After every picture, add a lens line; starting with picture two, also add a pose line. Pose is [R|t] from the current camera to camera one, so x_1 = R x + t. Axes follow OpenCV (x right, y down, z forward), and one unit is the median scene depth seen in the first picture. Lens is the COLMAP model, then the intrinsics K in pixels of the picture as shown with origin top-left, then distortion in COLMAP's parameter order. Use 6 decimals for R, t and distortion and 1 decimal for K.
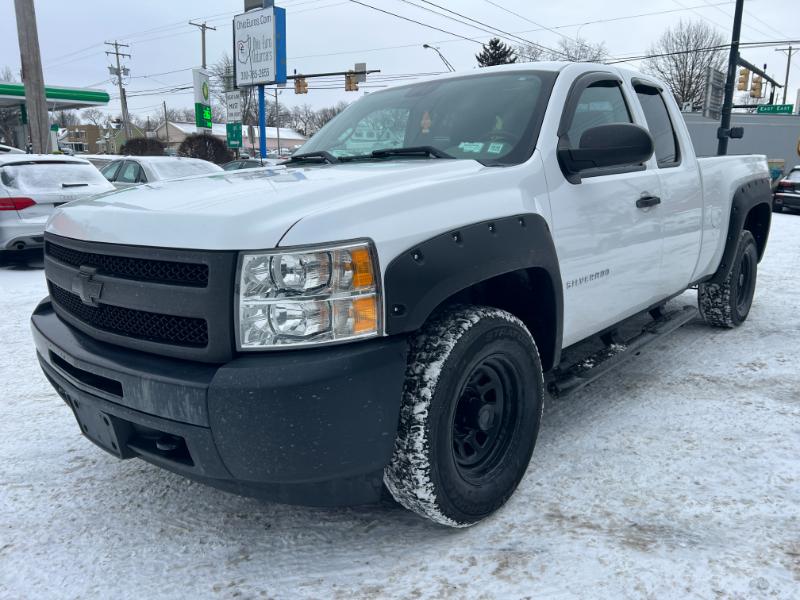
lens RADIAL K [[598.4, 0, 402.3], [0, 598.4, 298.7], [0, 0, 1]] dist [0.054305, -0.060372]
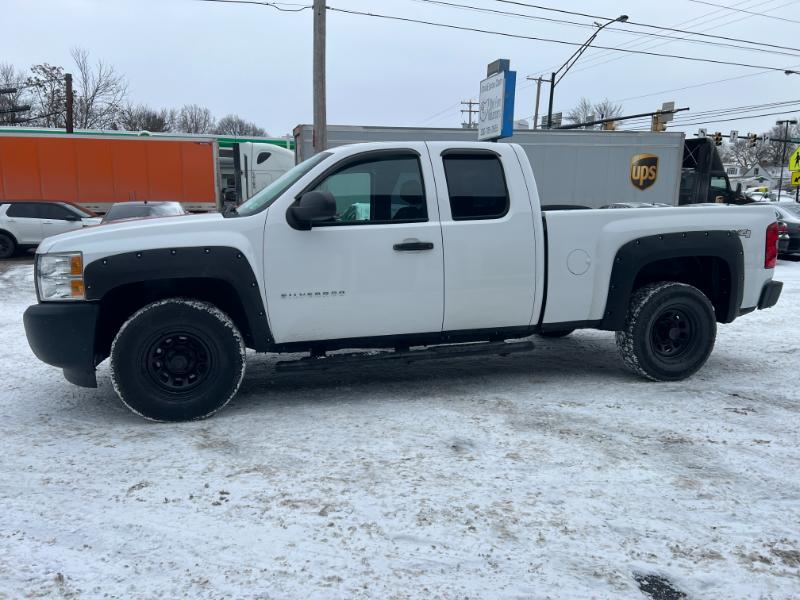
lens RADIAL K [[598.4, 0, 396.6], [0, 598.4, 298.5], [0, 0, 1]] dist [0.054305, -0.060372]
pose [[0.838953, 0.086994, -0.537205, 1.109483], [-0.121998, 0.992081, -0.029869, -0.005951], [0.530353, 0.090597, 0.842923, -0.095513]]
